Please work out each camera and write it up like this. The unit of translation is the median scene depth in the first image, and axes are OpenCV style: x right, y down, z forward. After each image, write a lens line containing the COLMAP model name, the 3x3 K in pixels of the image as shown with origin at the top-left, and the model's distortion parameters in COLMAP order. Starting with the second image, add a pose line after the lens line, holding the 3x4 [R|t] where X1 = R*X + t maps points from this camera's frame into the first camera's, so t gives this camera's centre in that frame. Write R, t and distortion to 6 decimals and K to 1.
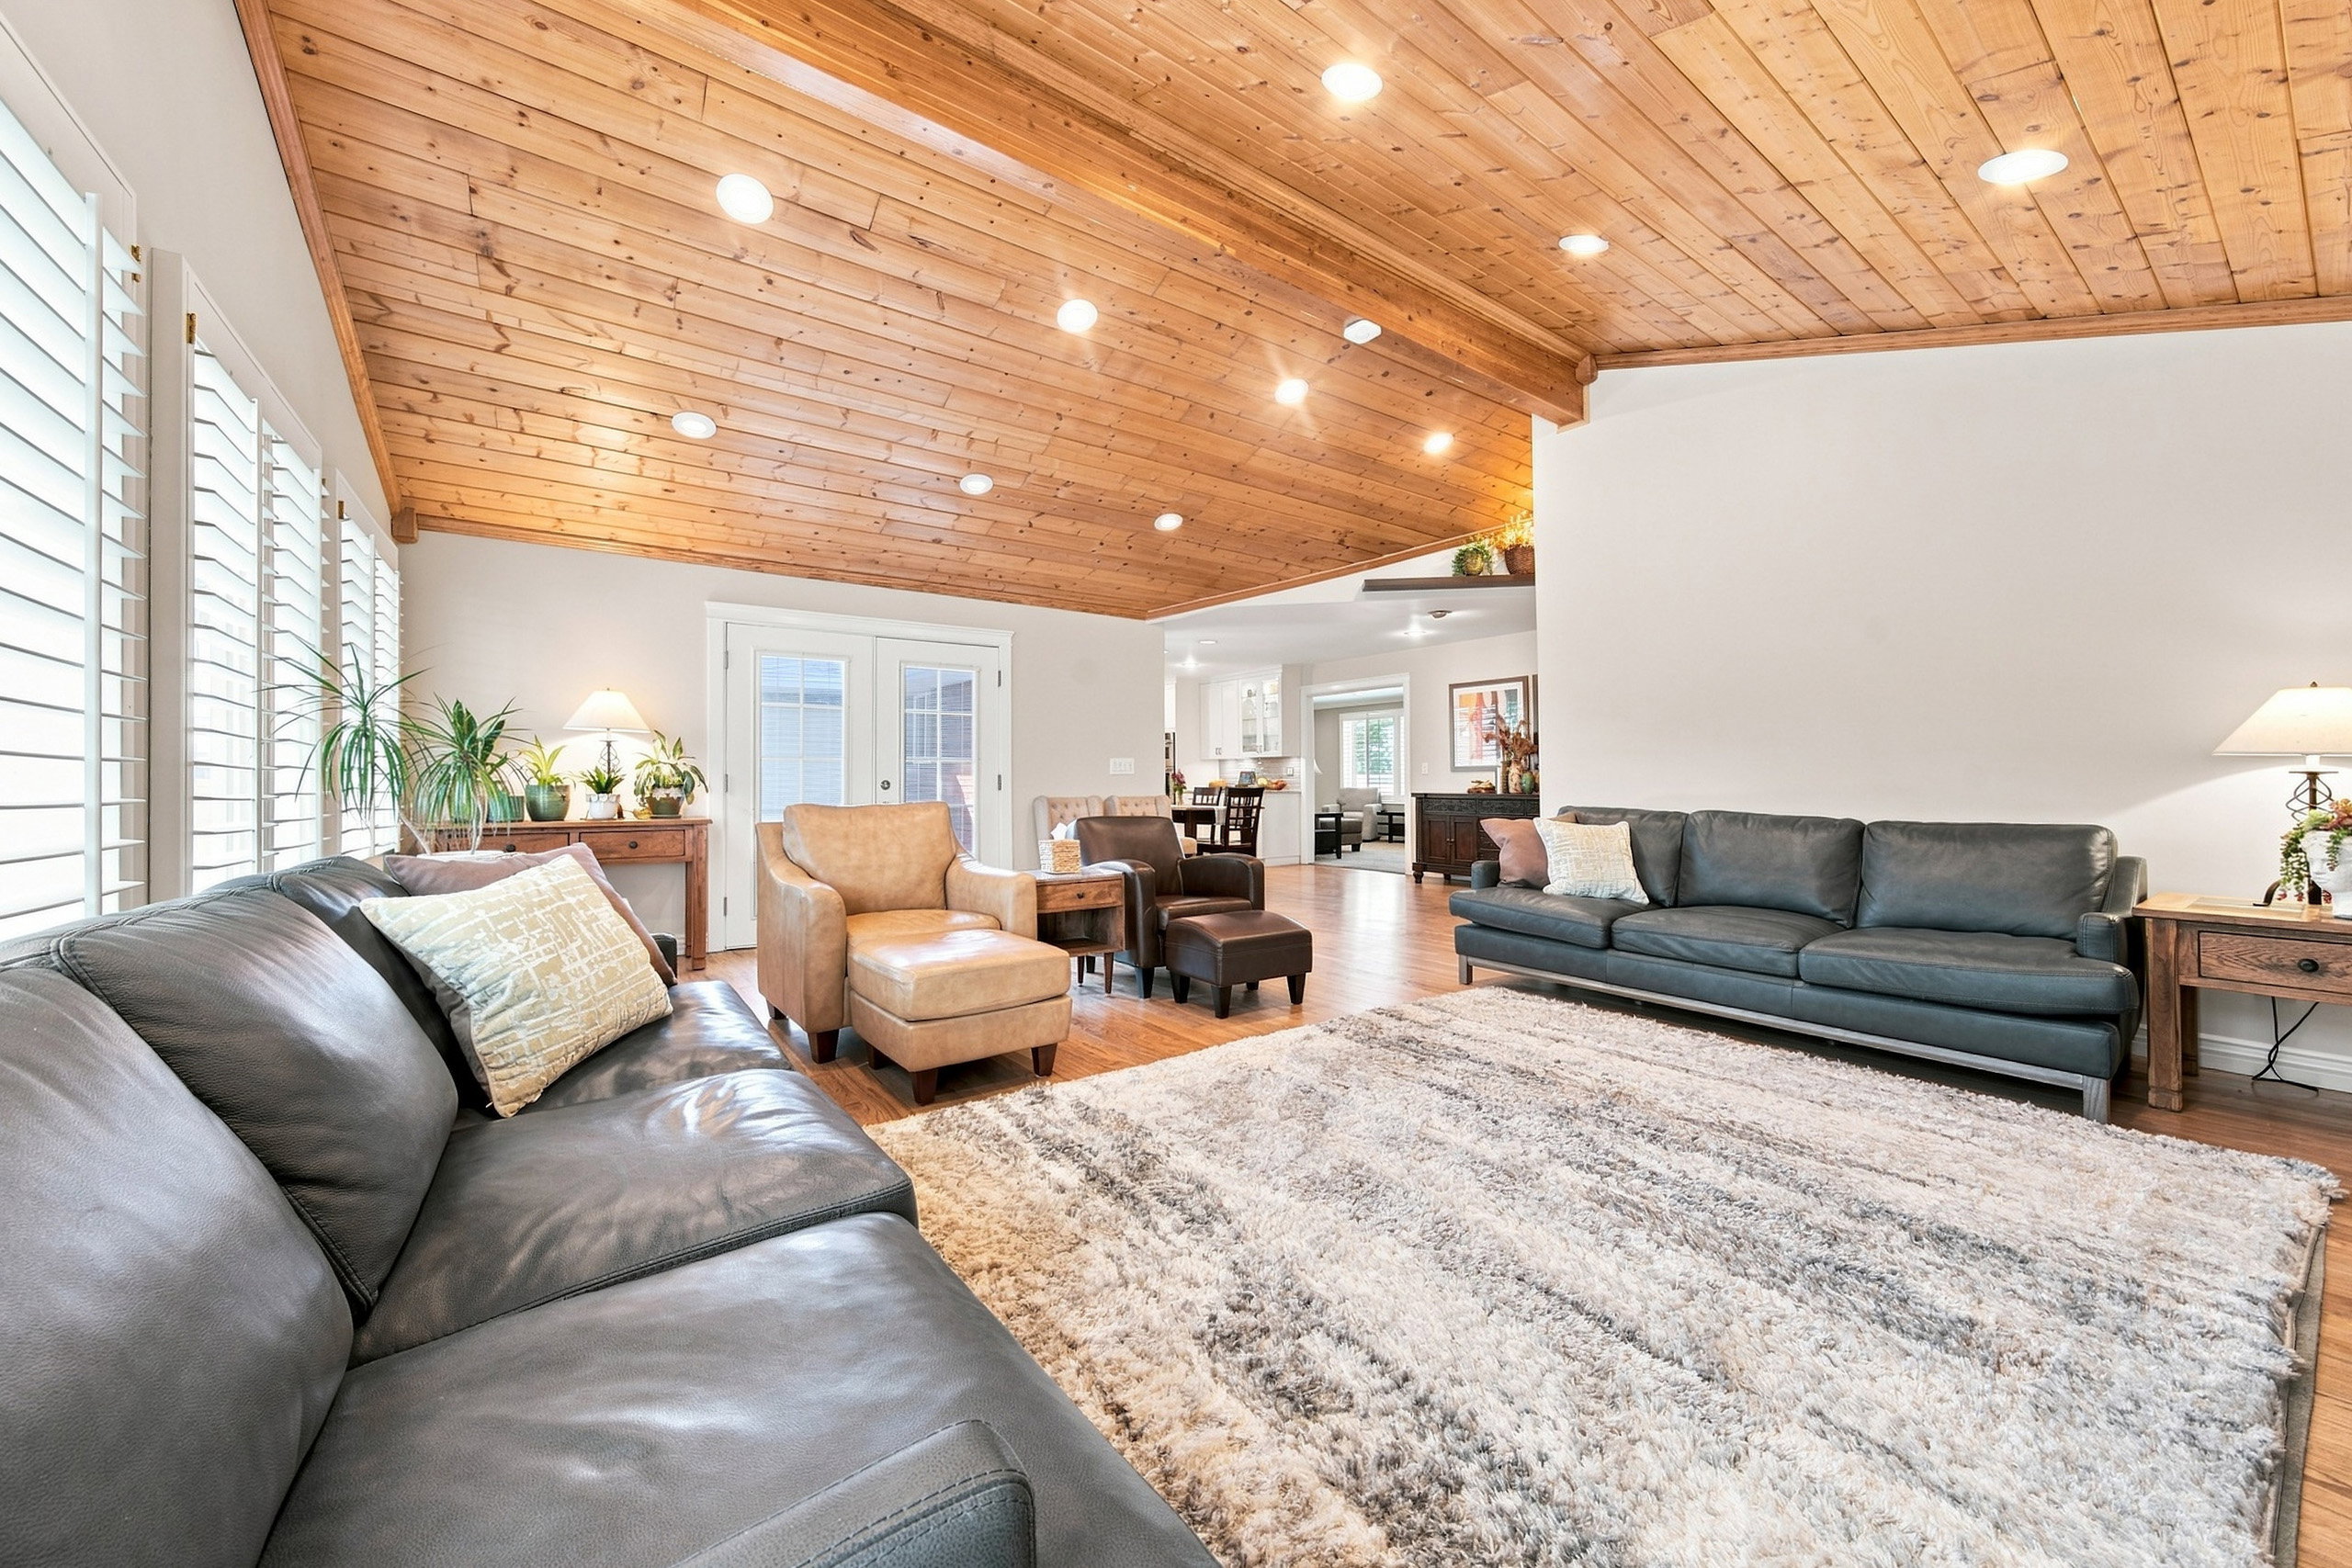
lens RADIAL K [[853.2, 0, 1176.0], [0, 853.2, 784.0], [0, 0, 1]] dist [-0.000466, -0.000024]
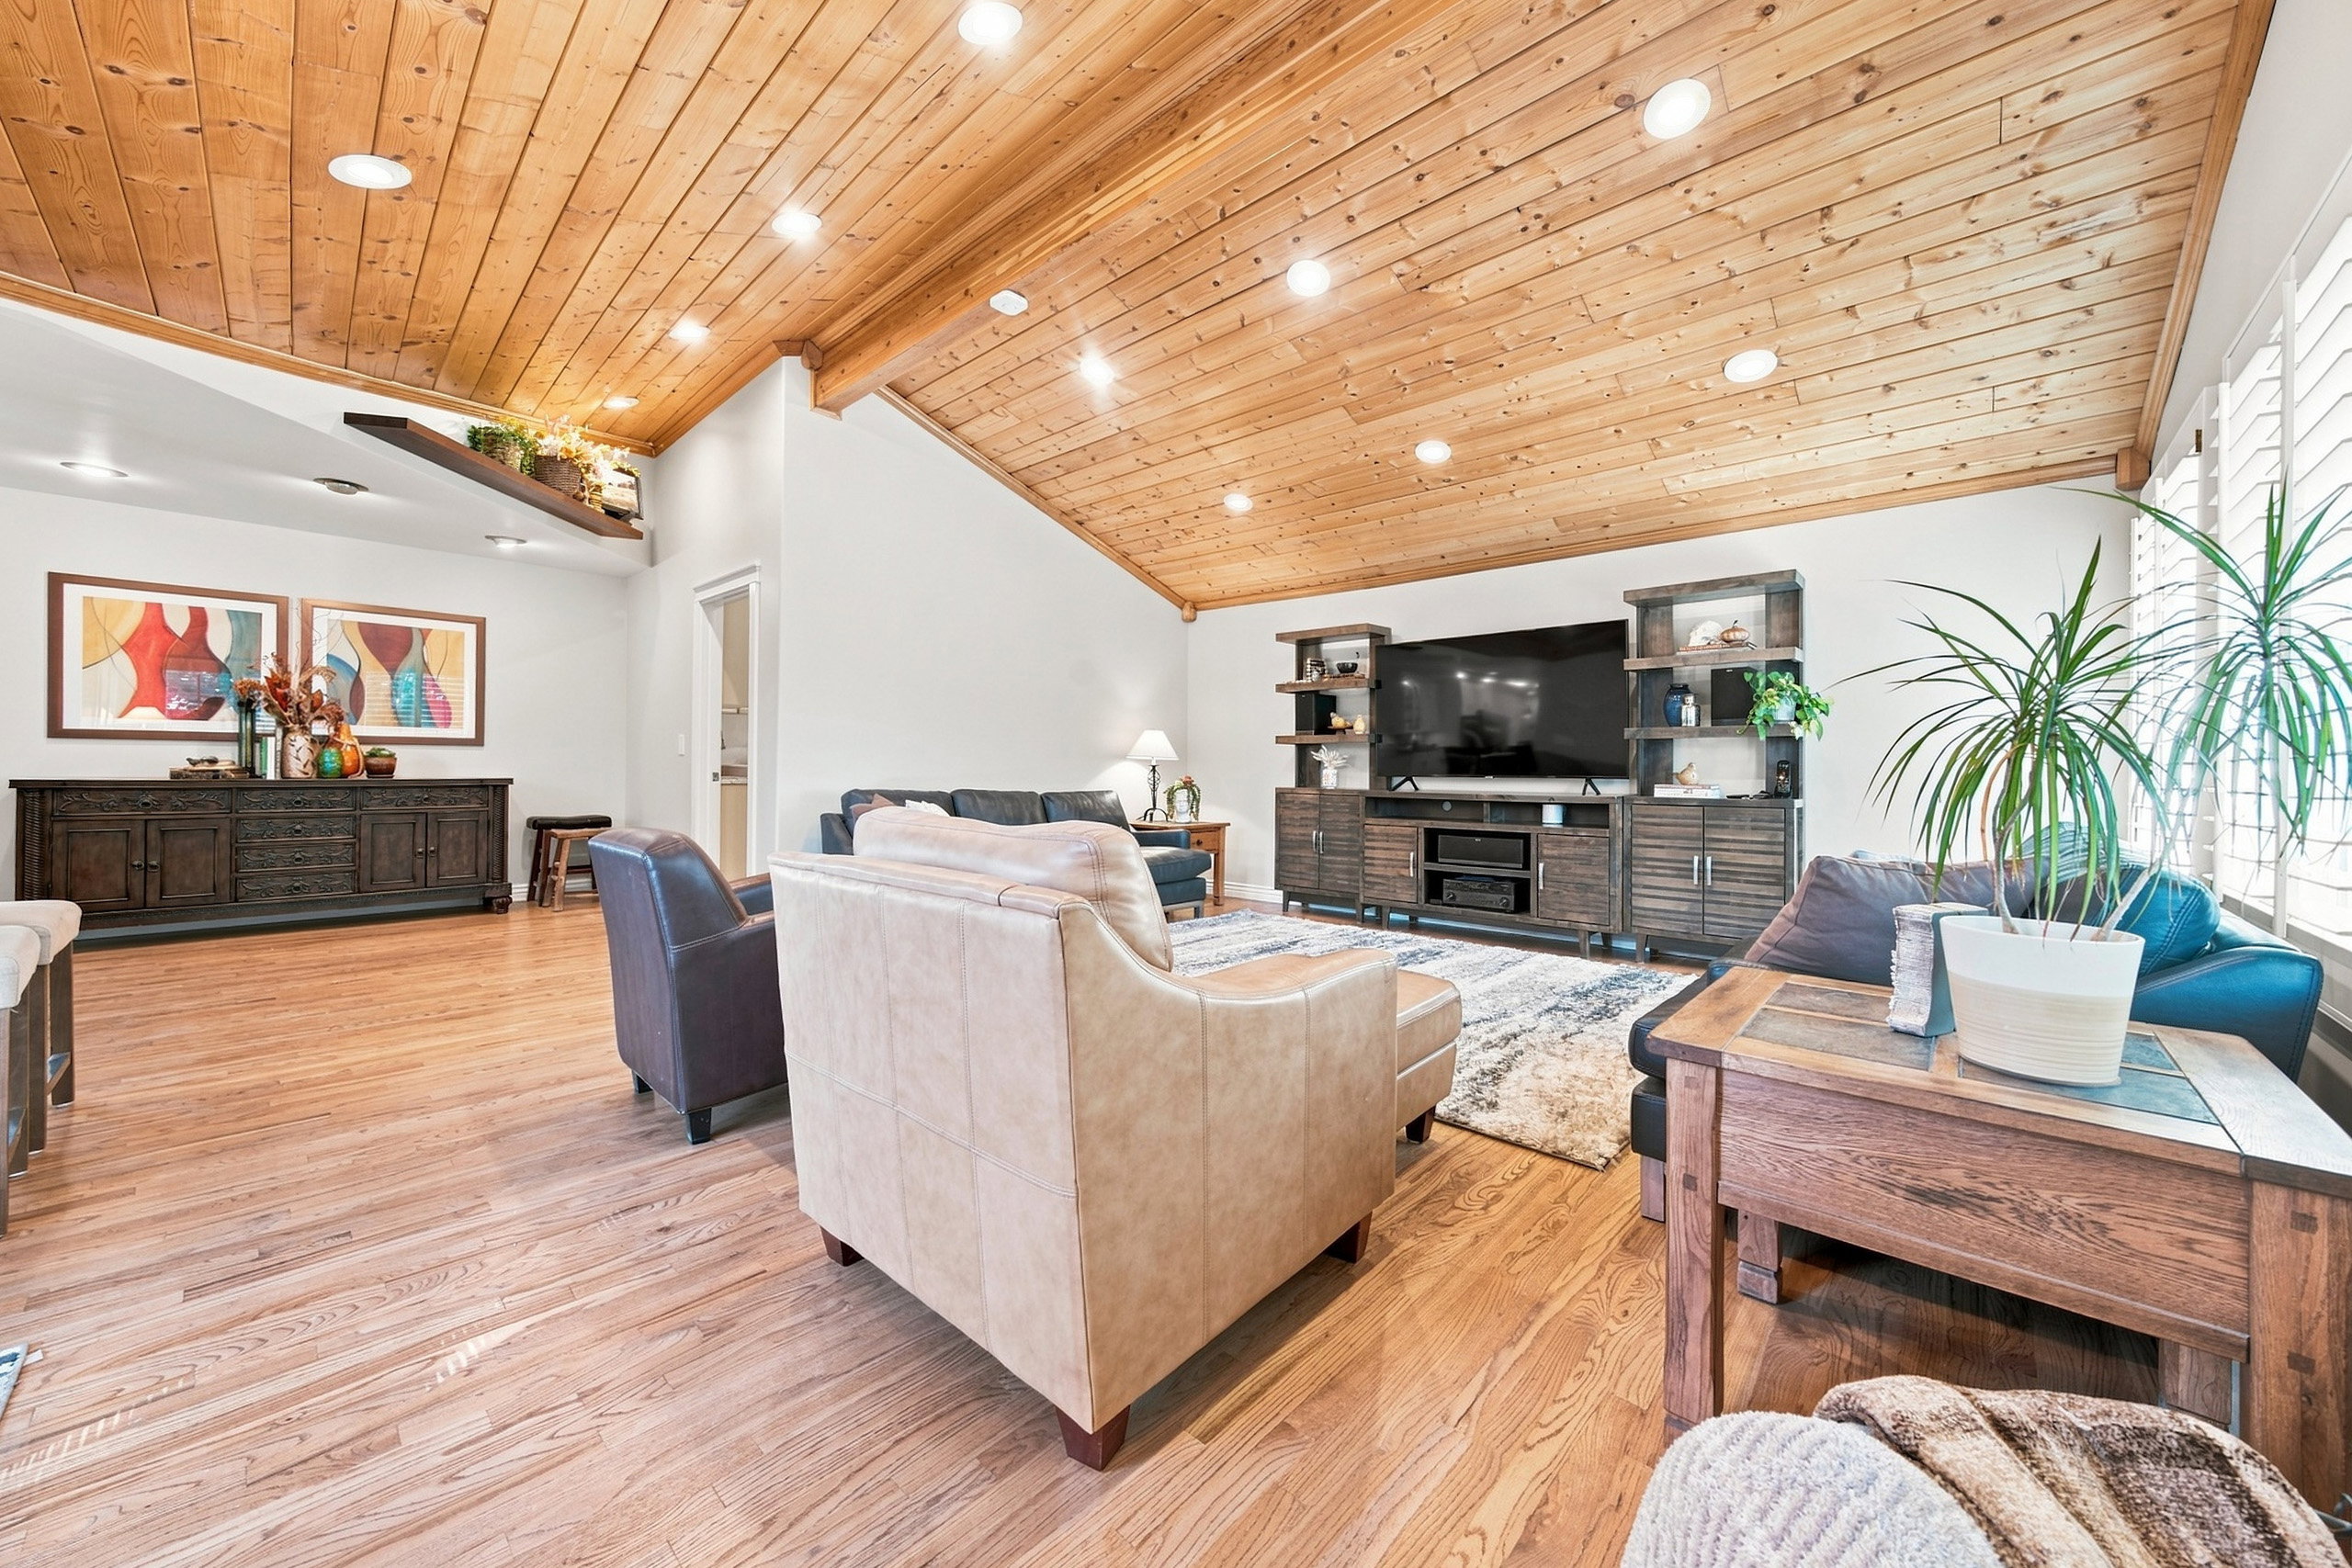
lens RADIAL K [[853.2, 0, 1176.0], [0, 853.2, 784.0], [0, 0, 1]] dist [-0.000466, -0.000024]
pose [[-0.193364, -0.012685, 0.981045, -0.354371], [-0.009308, 0.999895, 0.011094, 0.002212], [-0.981083, -0.006986, -0.193462, 0.443116]]
